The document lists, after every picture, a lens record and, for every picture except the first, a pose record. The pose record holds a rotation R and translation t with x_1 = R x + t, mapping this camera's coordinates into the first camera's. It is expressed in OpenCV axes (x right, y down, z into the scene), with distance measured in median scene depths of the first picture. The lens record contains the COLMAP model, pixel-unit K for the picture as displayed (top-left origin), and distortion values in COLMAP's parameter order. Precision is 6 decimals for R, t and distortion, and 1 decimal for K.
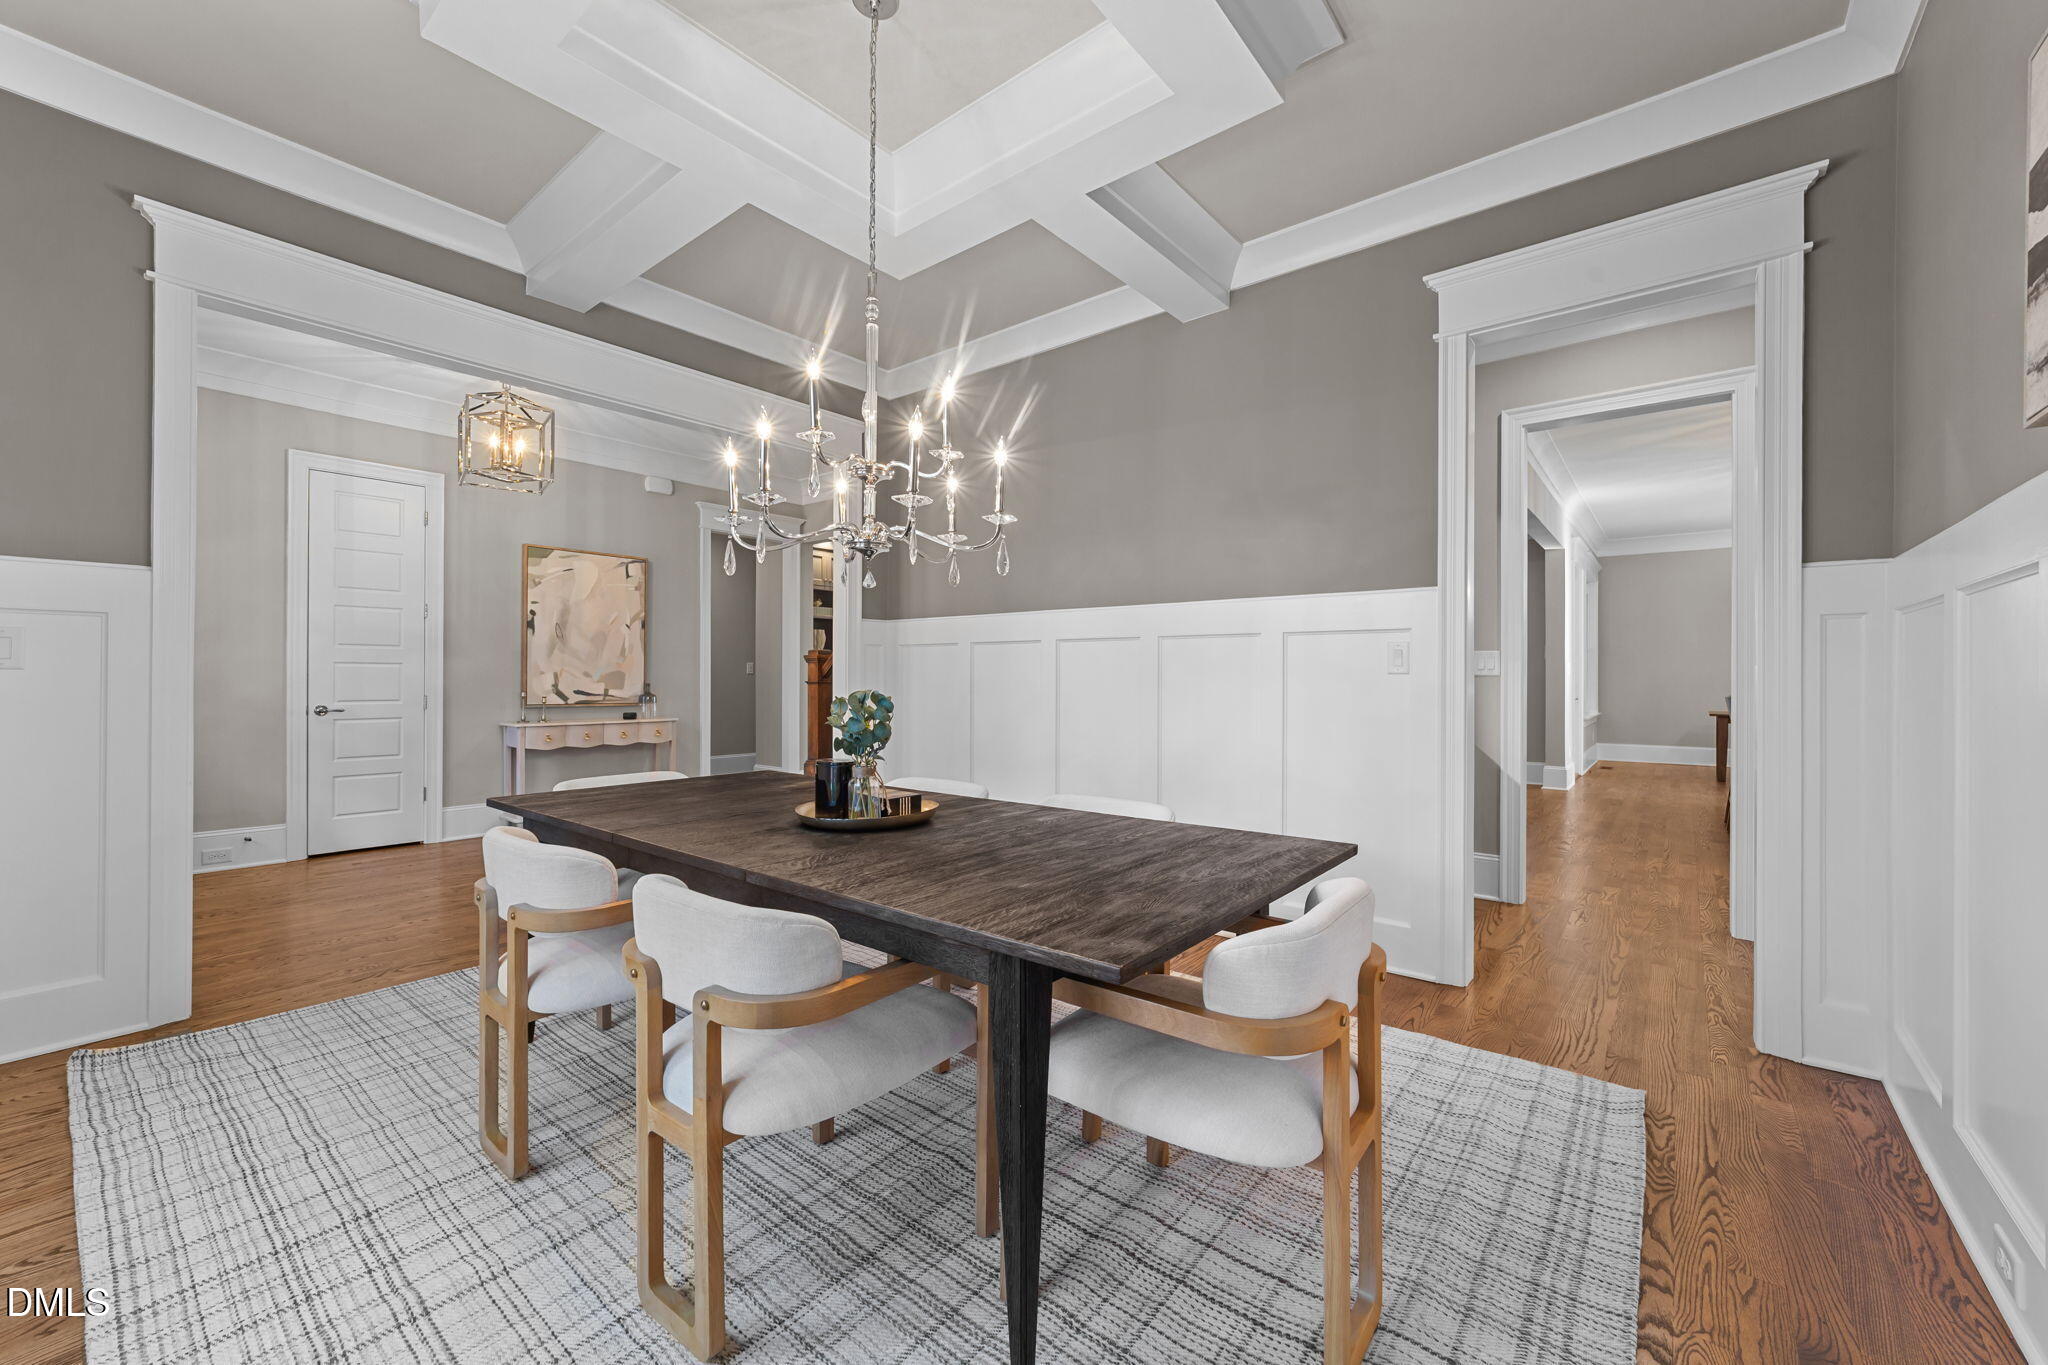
lens RADIAL K [[791.4, 0, 1034.0], [0, 791.4, 673.8], [0, 0, 1]] dist [-0.024951, 0.008591]
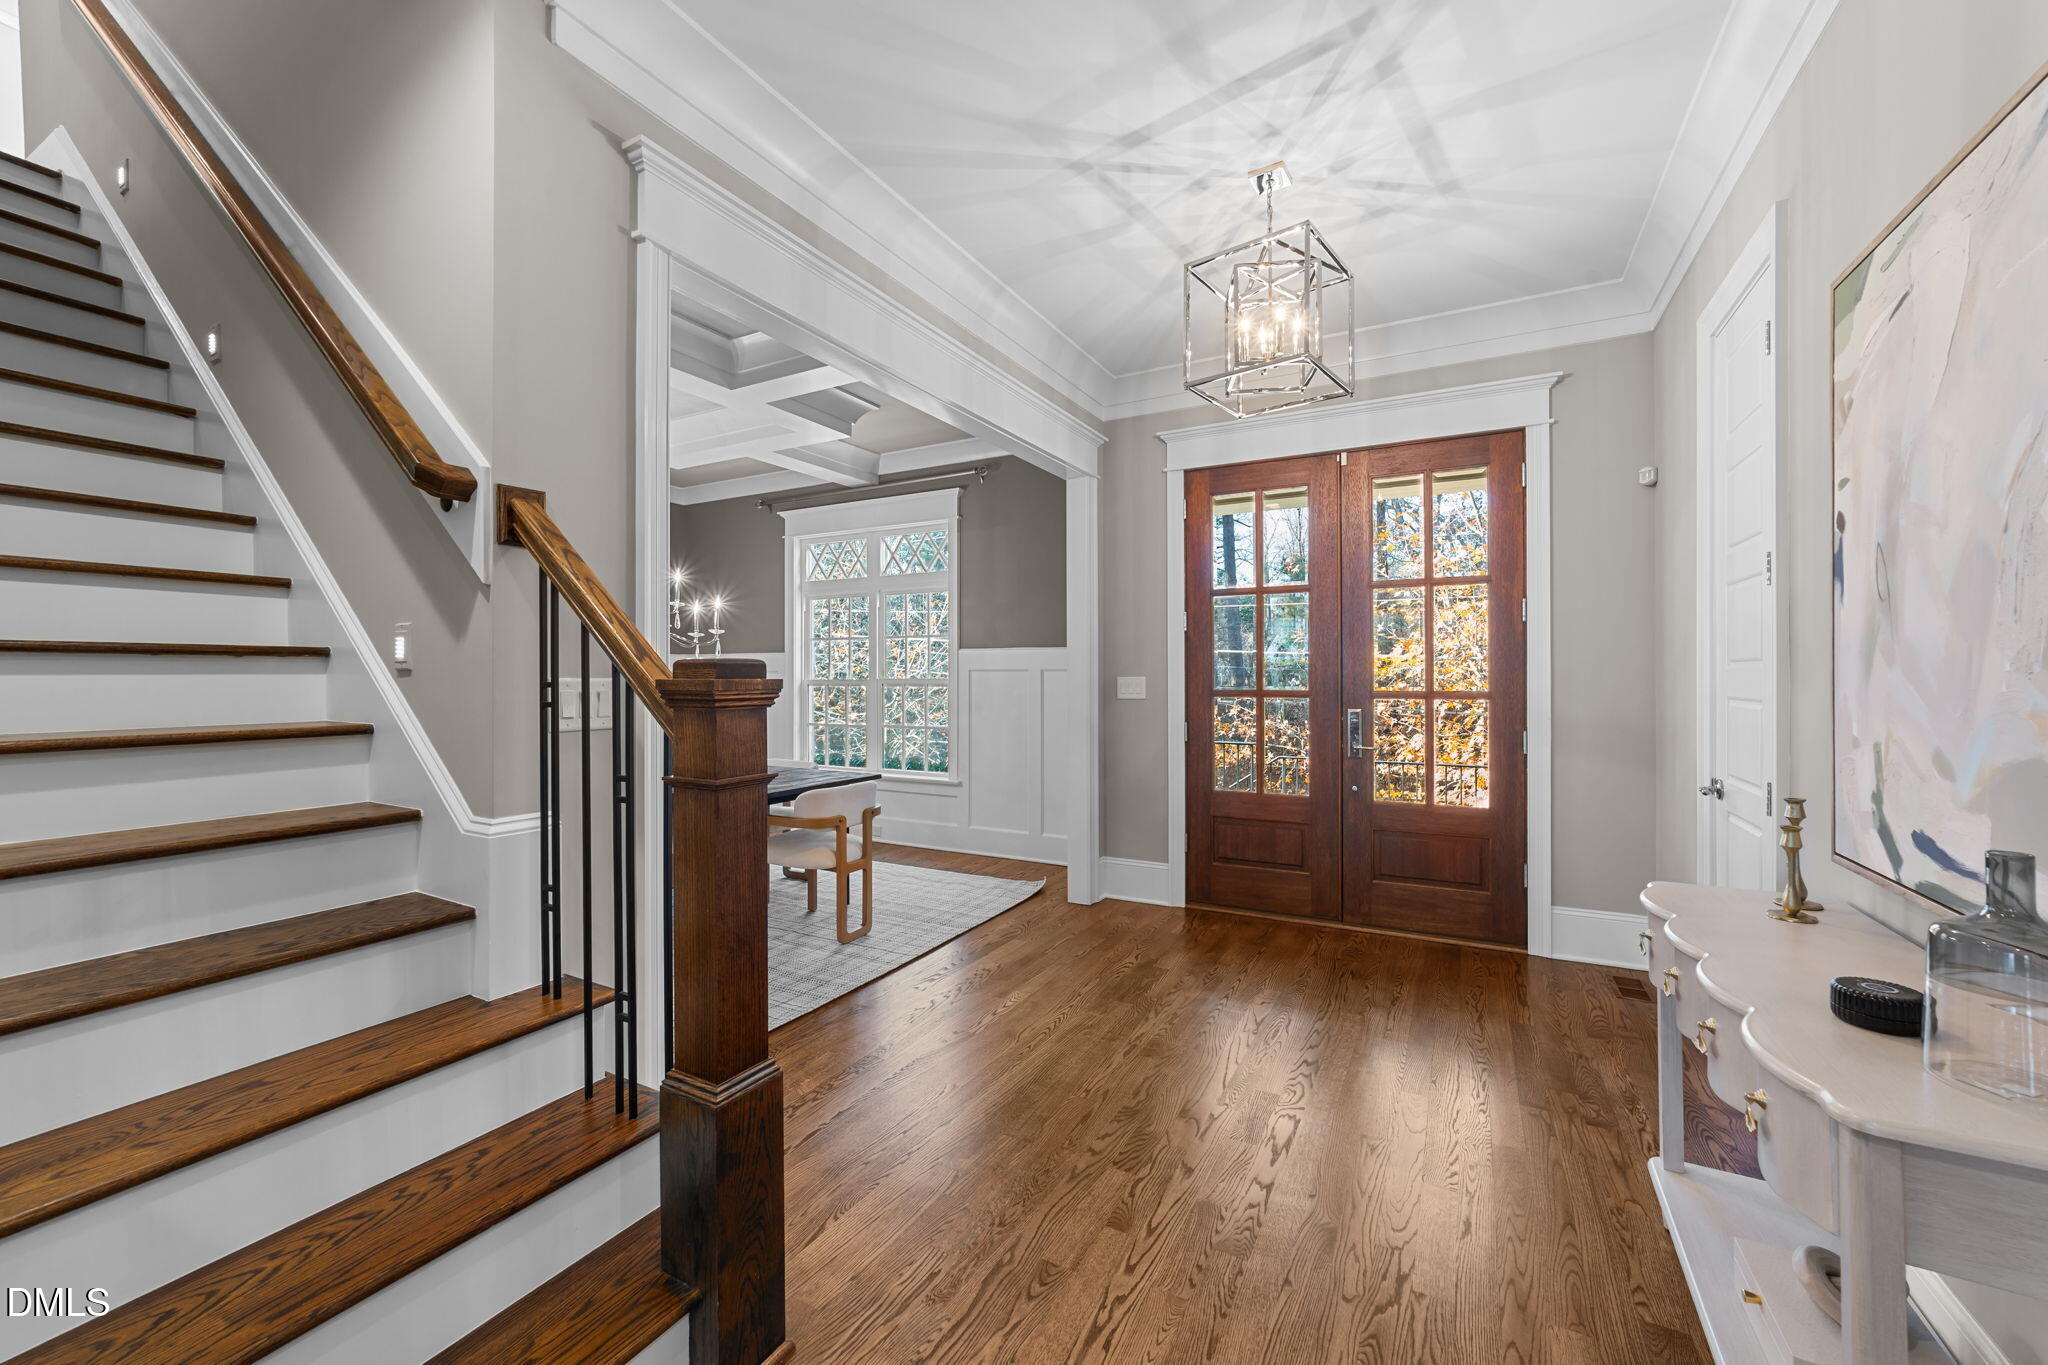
lens RADIAL K [[791.4, 0, 1034.0], [0, 791.4, 673.8], [0, 0, 1]] dist [-0.024951, 0.008591]
pose [[-0.982318, 0.001417, -0.187216, -0.262216], [0.001282, 0.999999, 0.000842, -0.027762], [0.187217, 0.000588, -0.982318, 1.185178]]
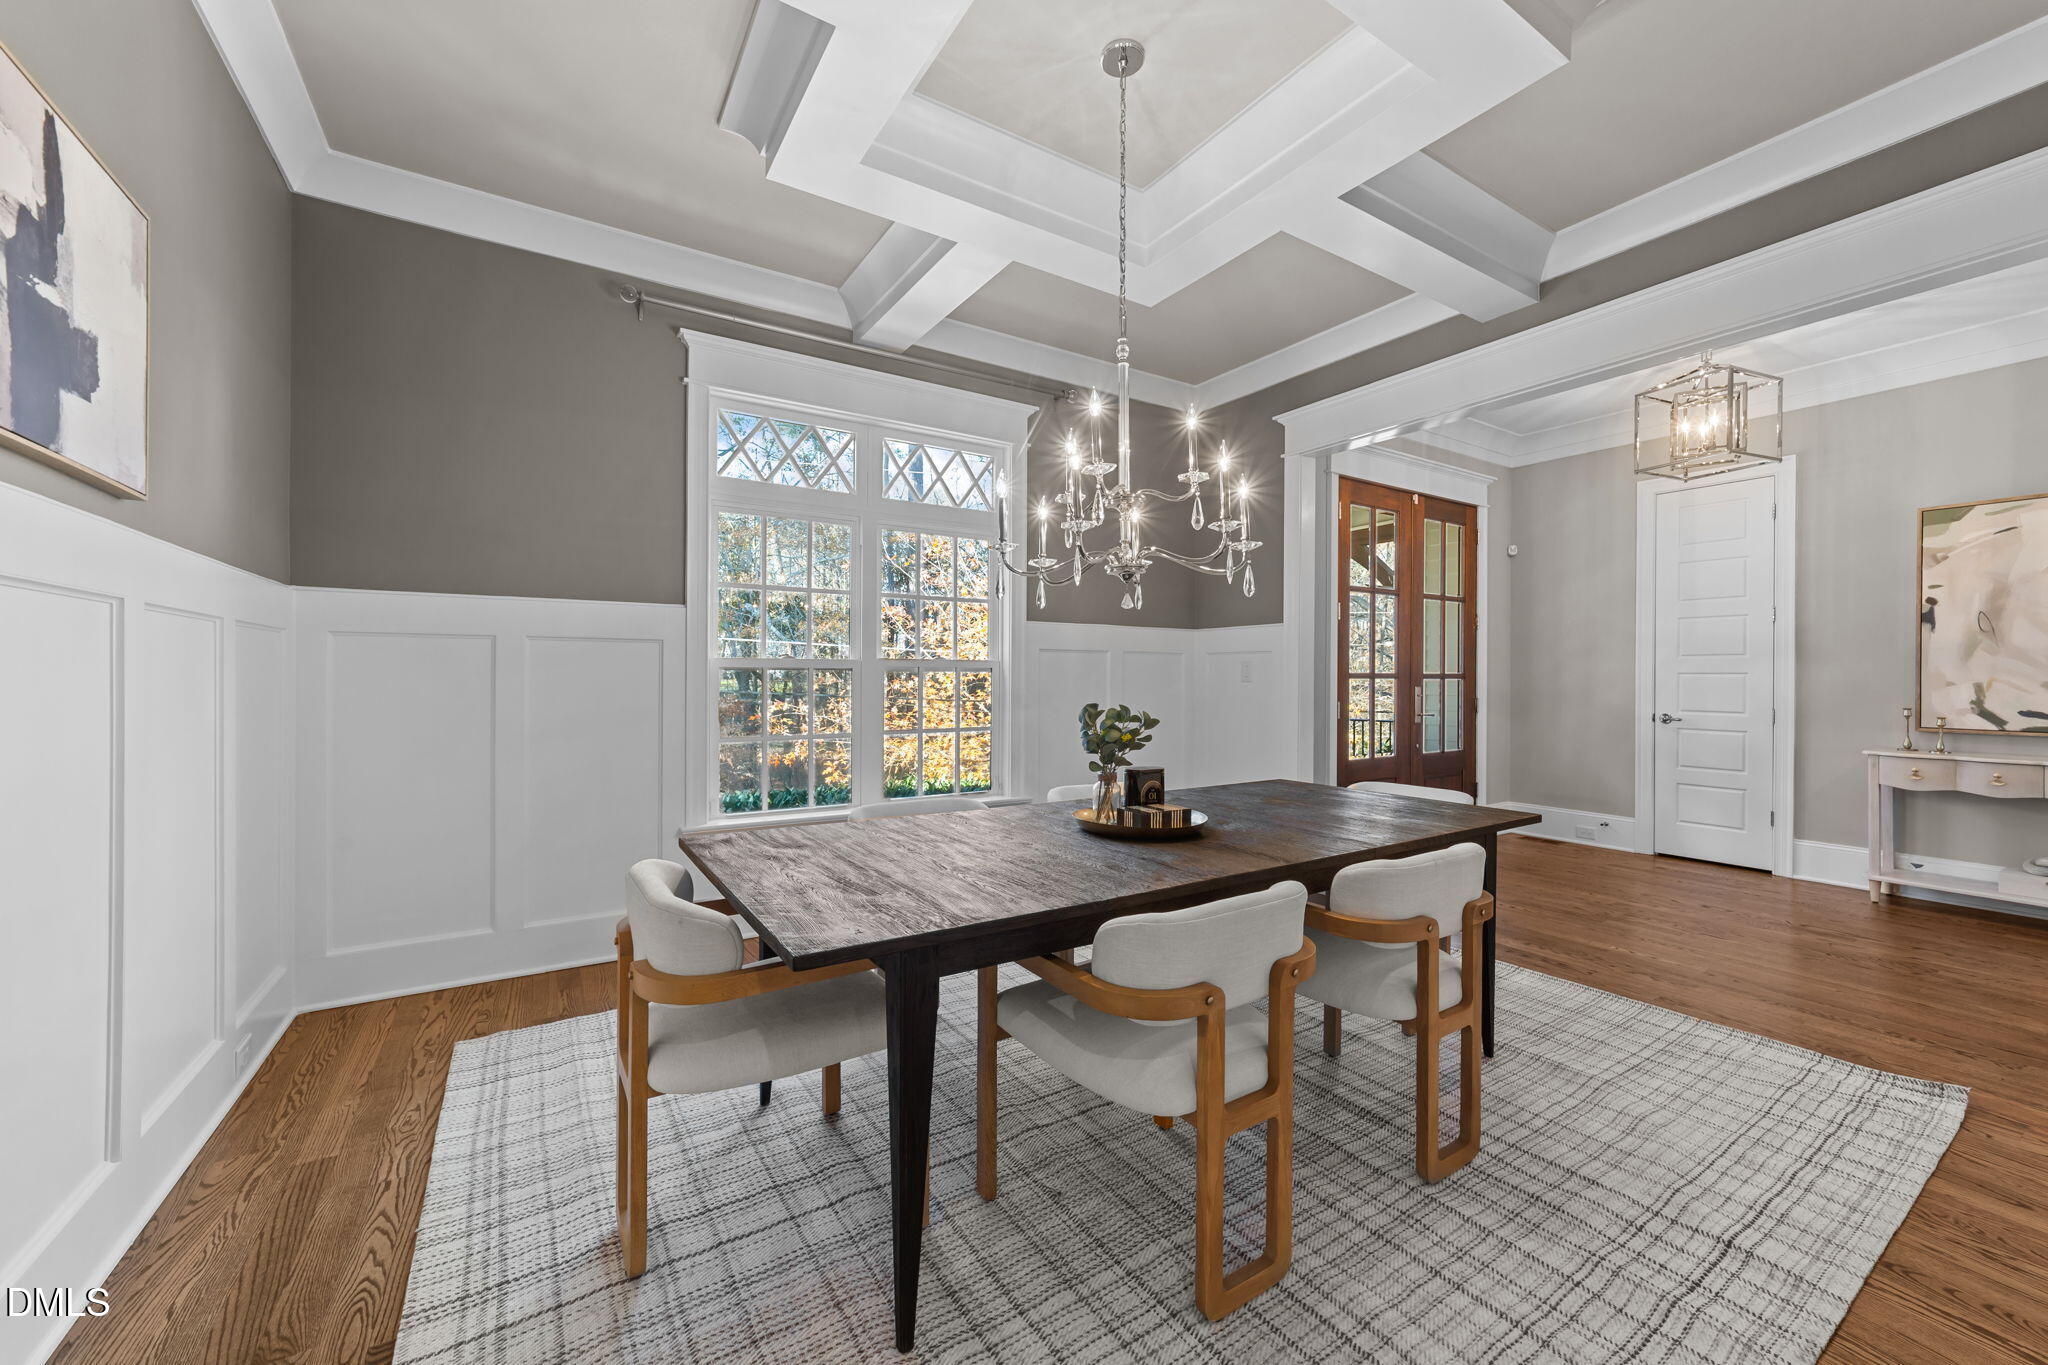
lens RADIAL K [[791.4, 0, 1034.0], [0, 791.4, 673.8], [0, 0, 1]] dist [-0.024951, 0.008591]
pose [[-0.312783, -0.007340, -0.949796, 0.321803], [-0.001976, 0.999973, -0.007077, -0.004000], [0.949823, -0.000337, -0.312789, 0.462239]]
